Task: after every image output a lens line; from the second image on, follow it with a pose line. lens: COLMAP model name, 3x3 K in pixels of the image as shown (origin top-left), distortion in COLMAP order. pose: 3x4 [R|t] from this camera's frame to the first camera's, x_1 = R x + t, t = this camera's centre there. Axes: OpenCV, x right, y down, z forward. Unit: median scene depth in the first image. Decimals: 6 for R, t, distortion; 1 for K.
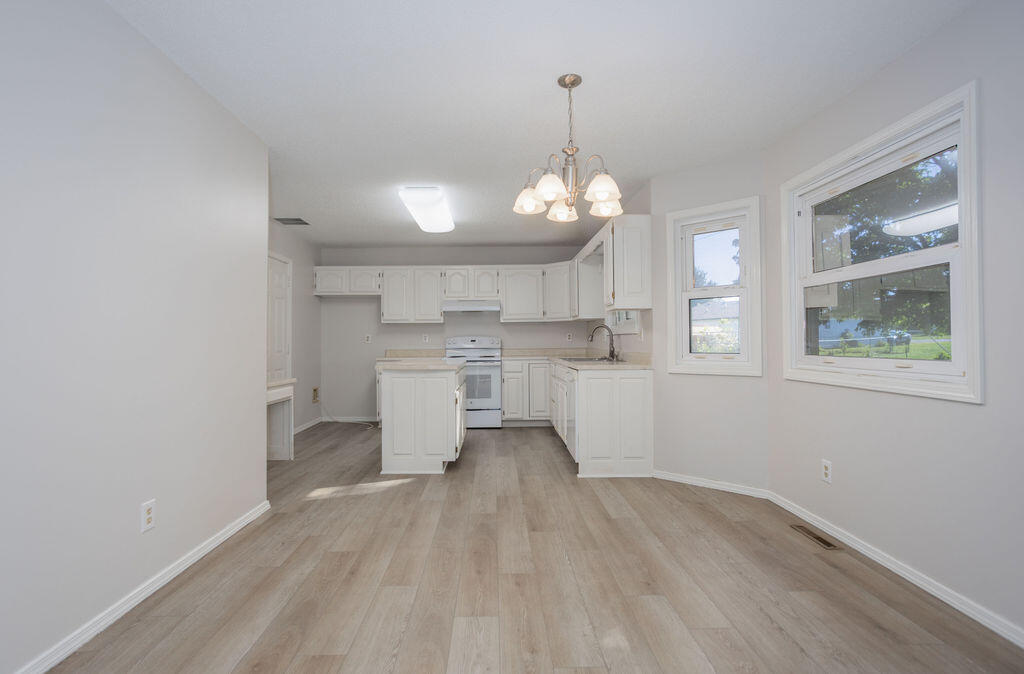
lens RADIAL K [[492.2, 0, 512.0], [0, 492.2, 337.0], [0, 0, 1]] dist [0.001702, 0.000505]
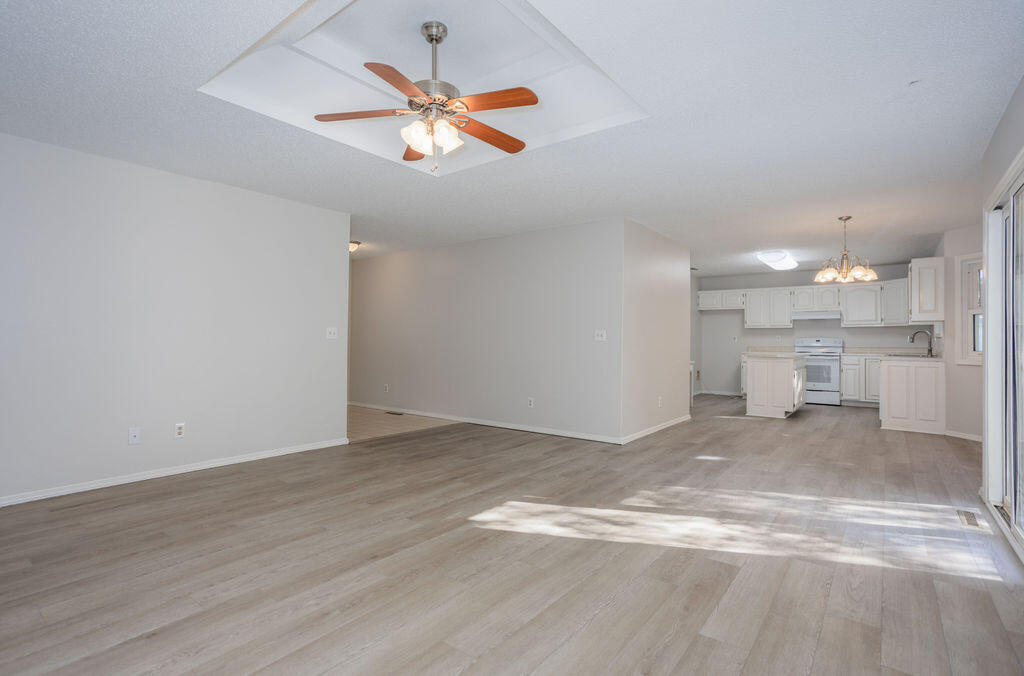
lens RADIAL K [[492.2, 0, 512.0], [0, 492.2, 338.0], [0, 0, 1]] dist [0.001702, 0.000505]
pose [[0.770239, 0.005811, -0.637729, 0.142479], [-0.001516, 0.999972, 0.007280, -0.009023], [0.637754, -0.004640, 0.770227, -0.598061]]
